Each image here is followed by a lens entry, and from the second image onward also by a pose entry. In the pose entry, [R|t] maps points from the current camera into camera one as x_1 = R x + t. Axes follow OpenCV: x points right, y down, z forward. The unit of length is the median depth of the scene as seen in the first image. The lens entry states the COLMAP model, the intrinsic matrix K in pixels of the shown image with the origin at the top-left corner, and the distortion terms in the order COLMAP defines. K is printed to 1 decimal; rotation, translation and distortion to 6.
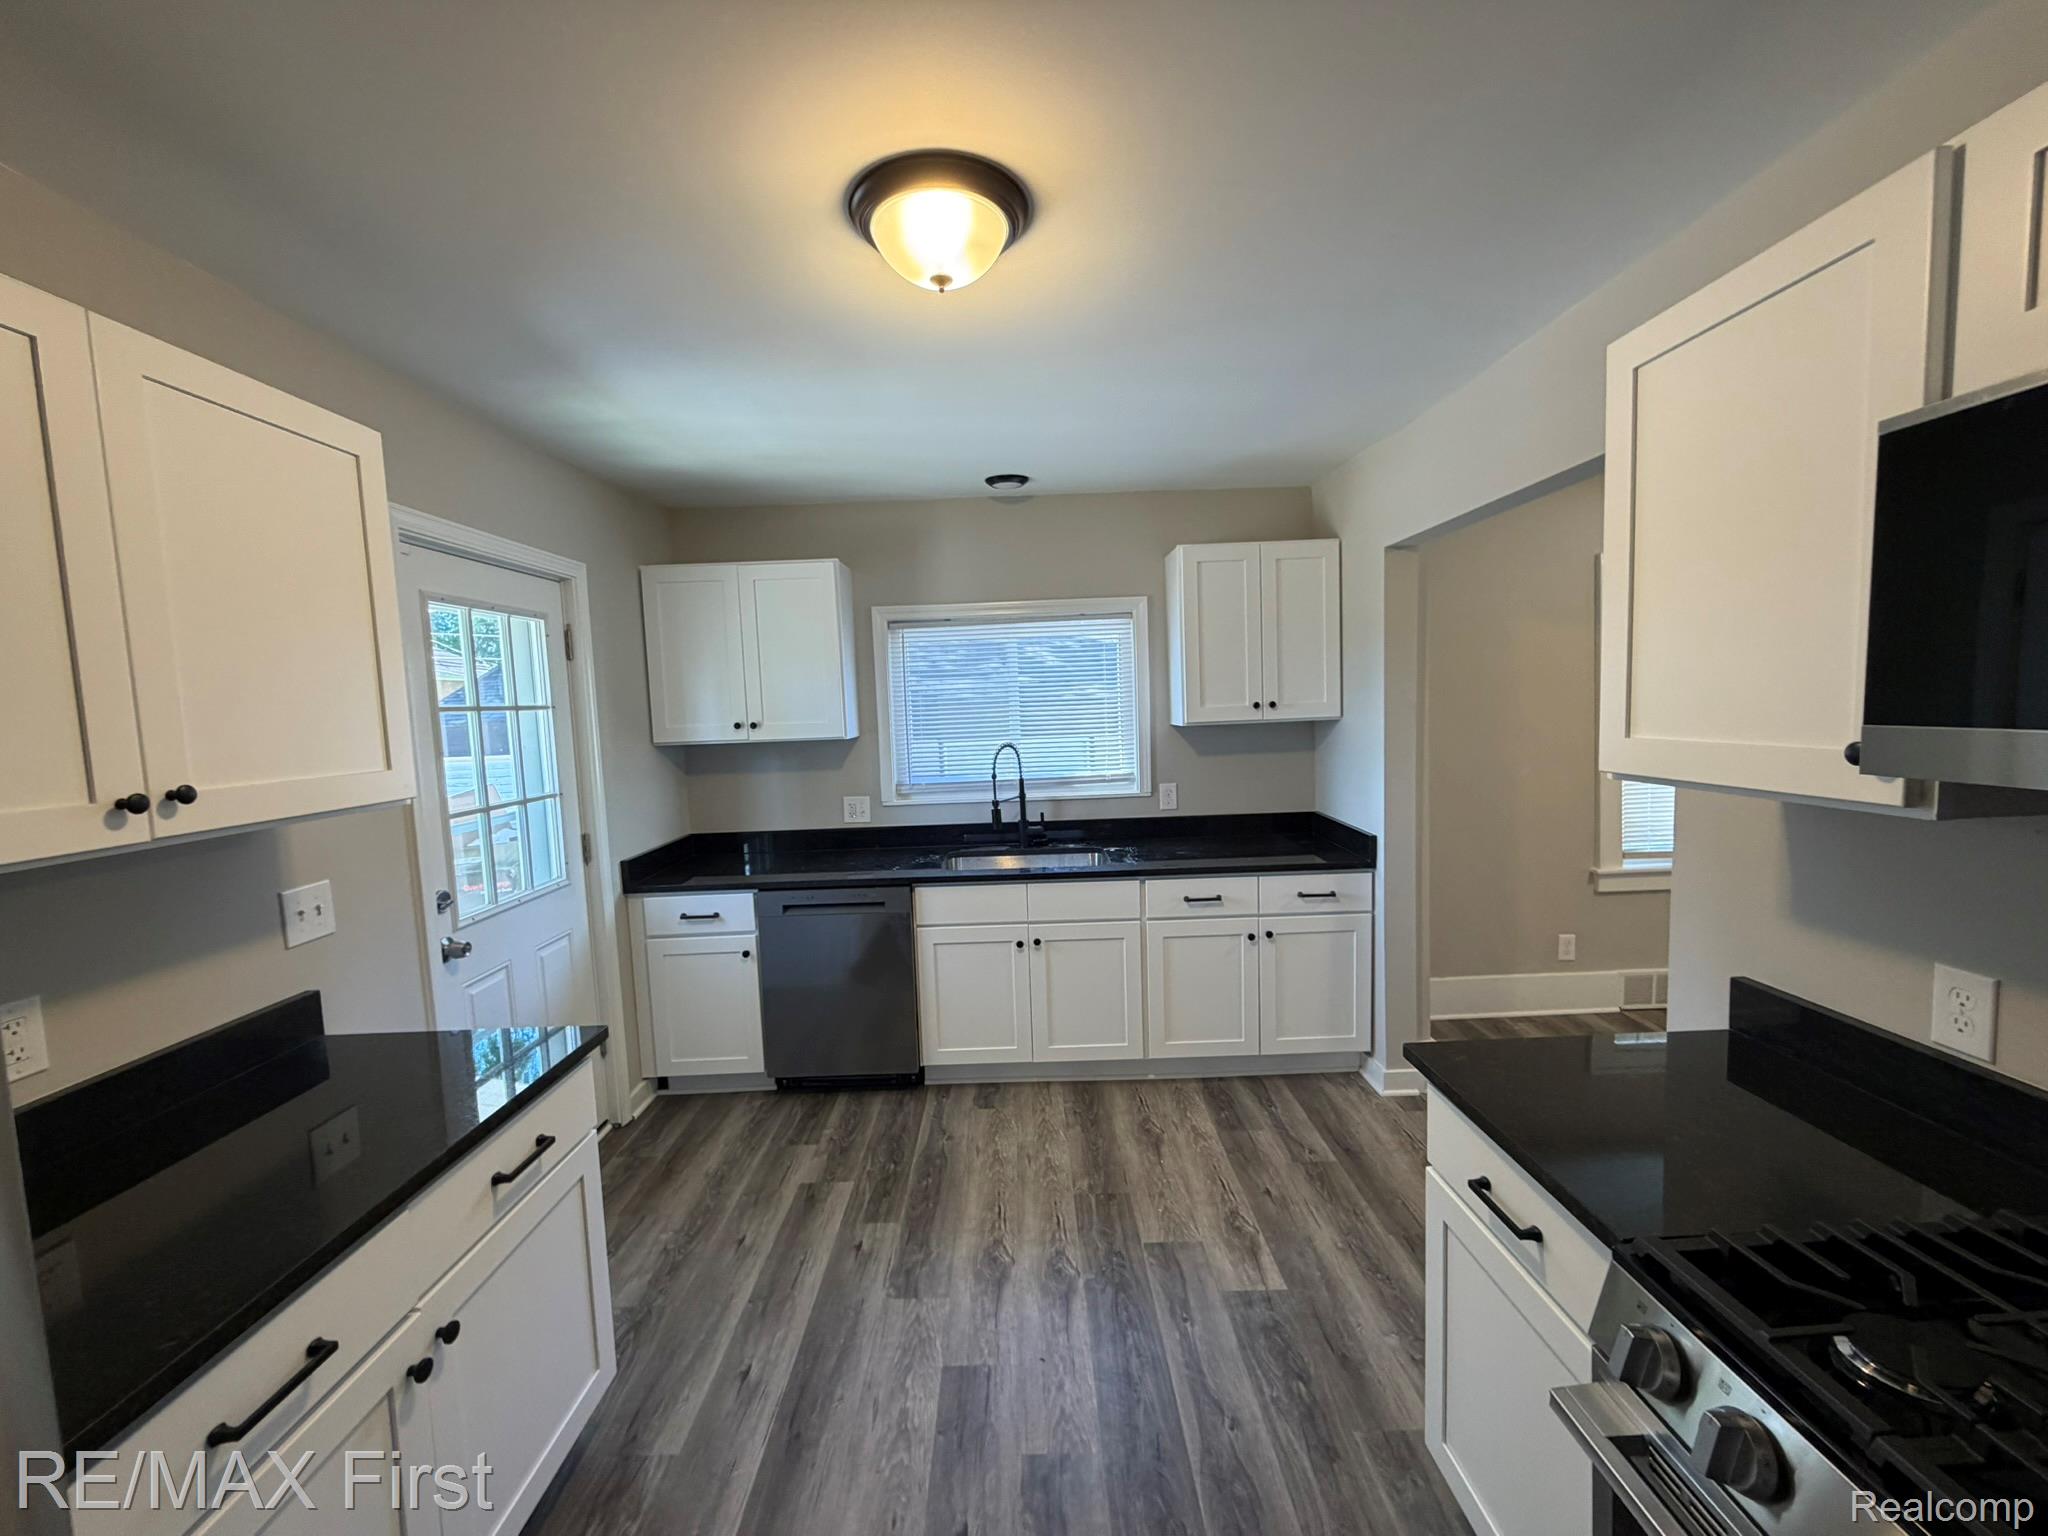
lens RADIAL K [[816.3, 0, 1020.7], [0, 816.3, 773.0], [0, 0, 1]] dist [-0.003117, 0.000017]
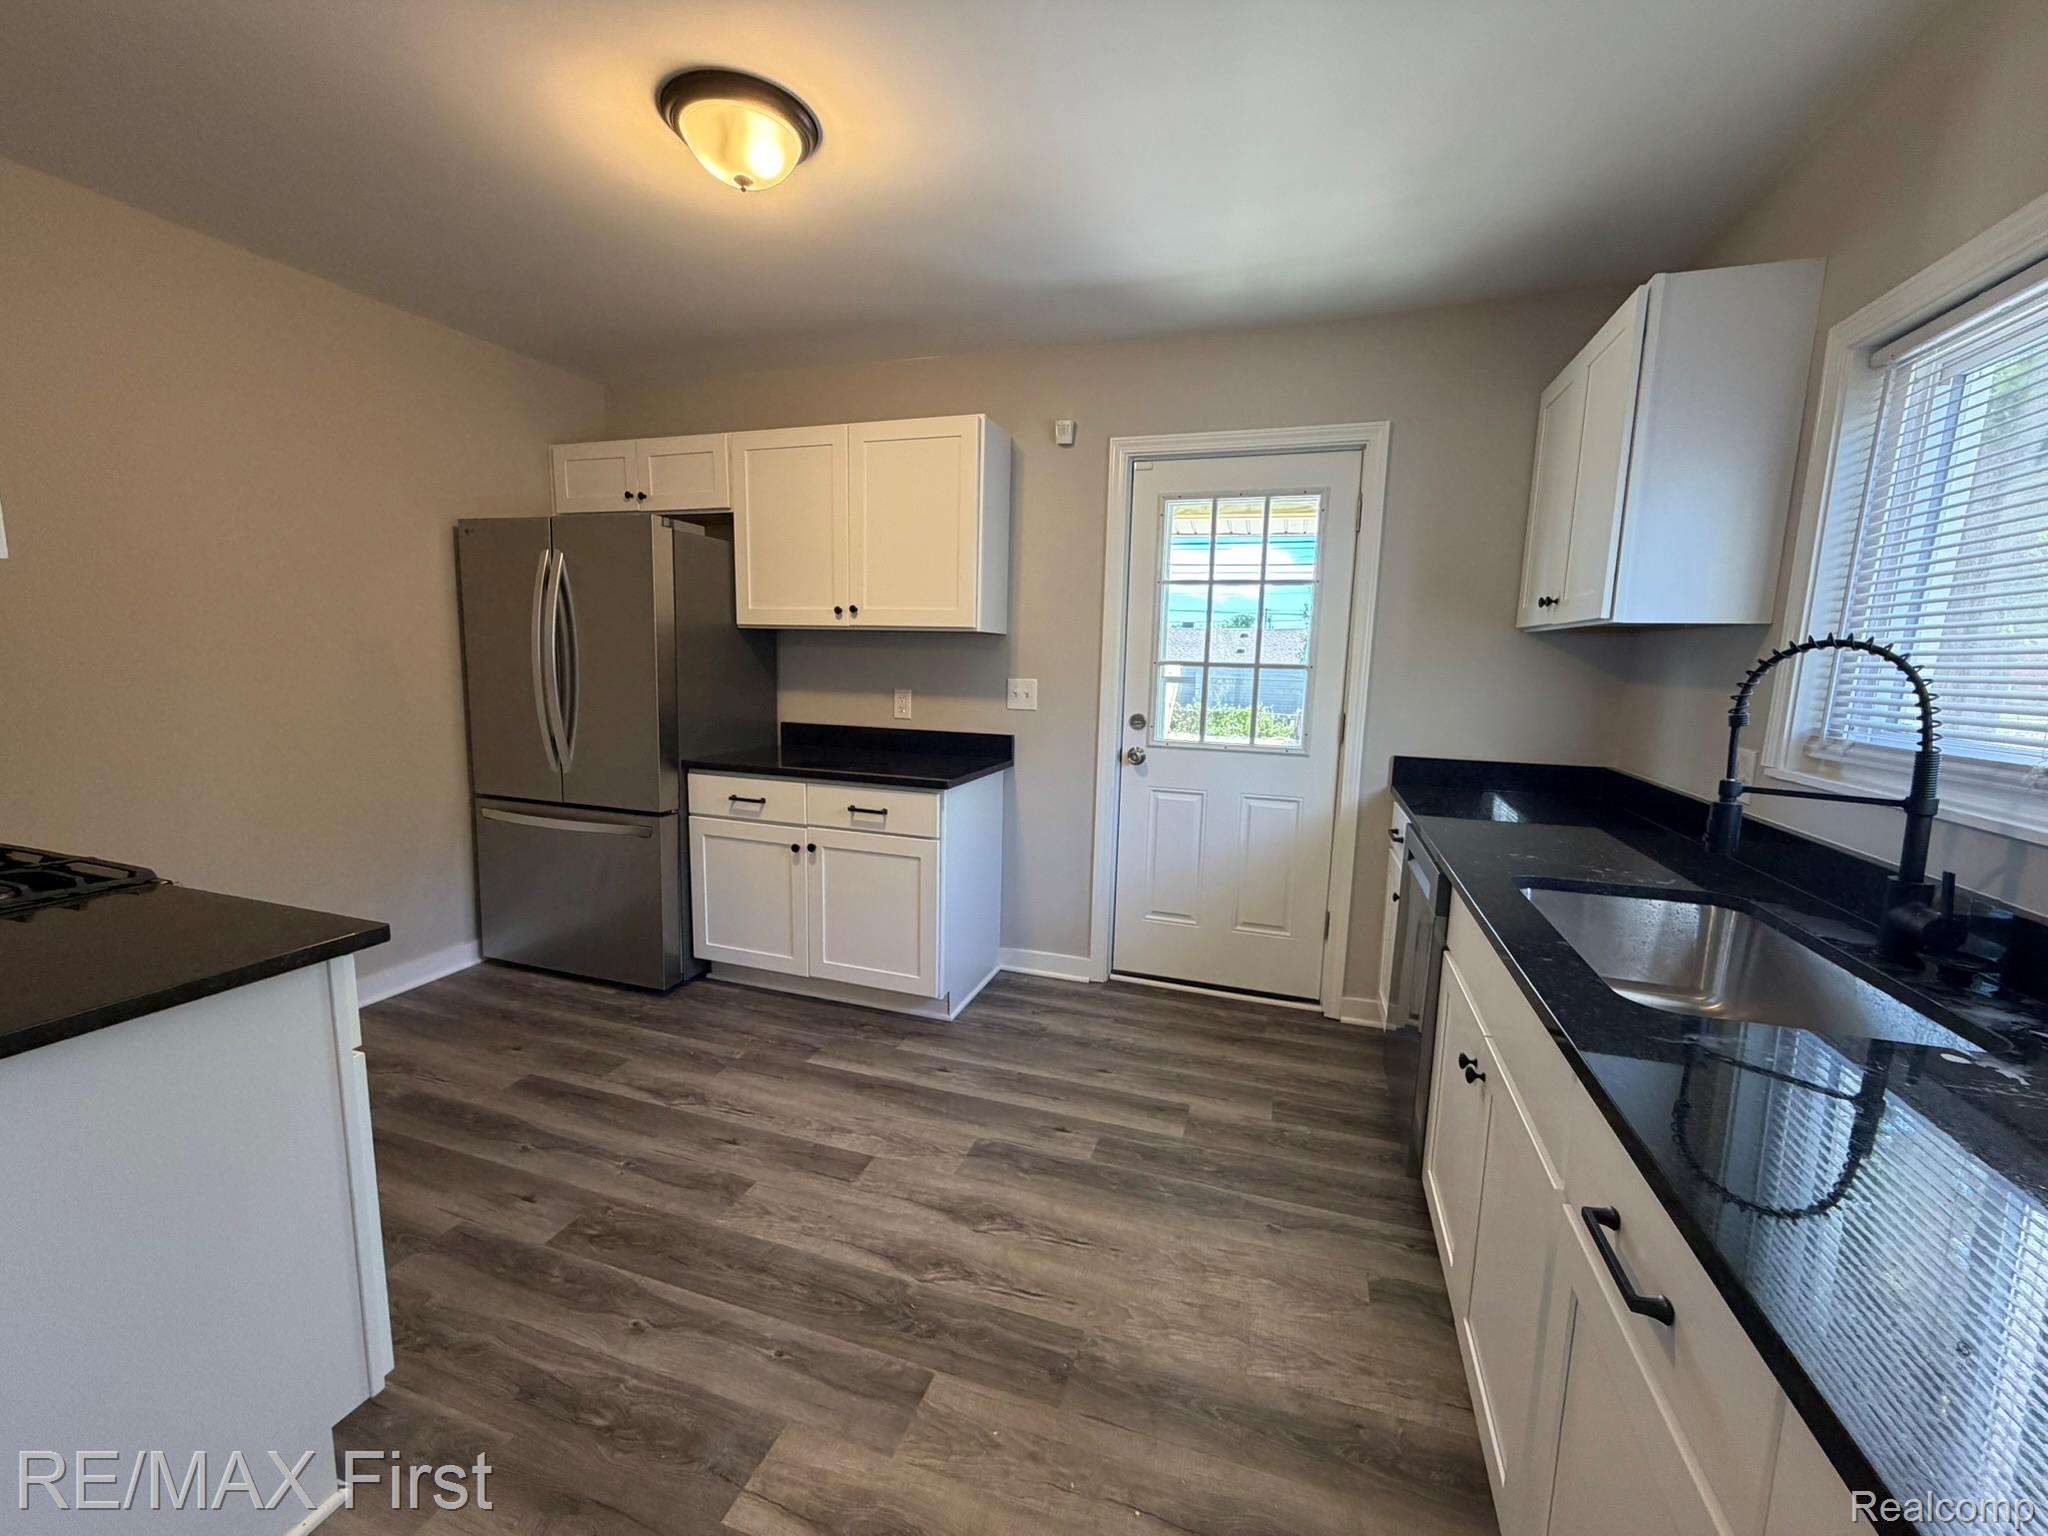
lens RADIAL K [[816.3, 0, 1020.7], [0, 816.3, 773.0], [0, 0, 1]] dist [-0.003117, 0.000017]
pose [[-0.322525, 0.162484, -0.932511, 0.710022], [-0.096800, 0.974330, 0.203251, -0.023438], [0.941598, 0.155821, -0.298518, 1.288030]]
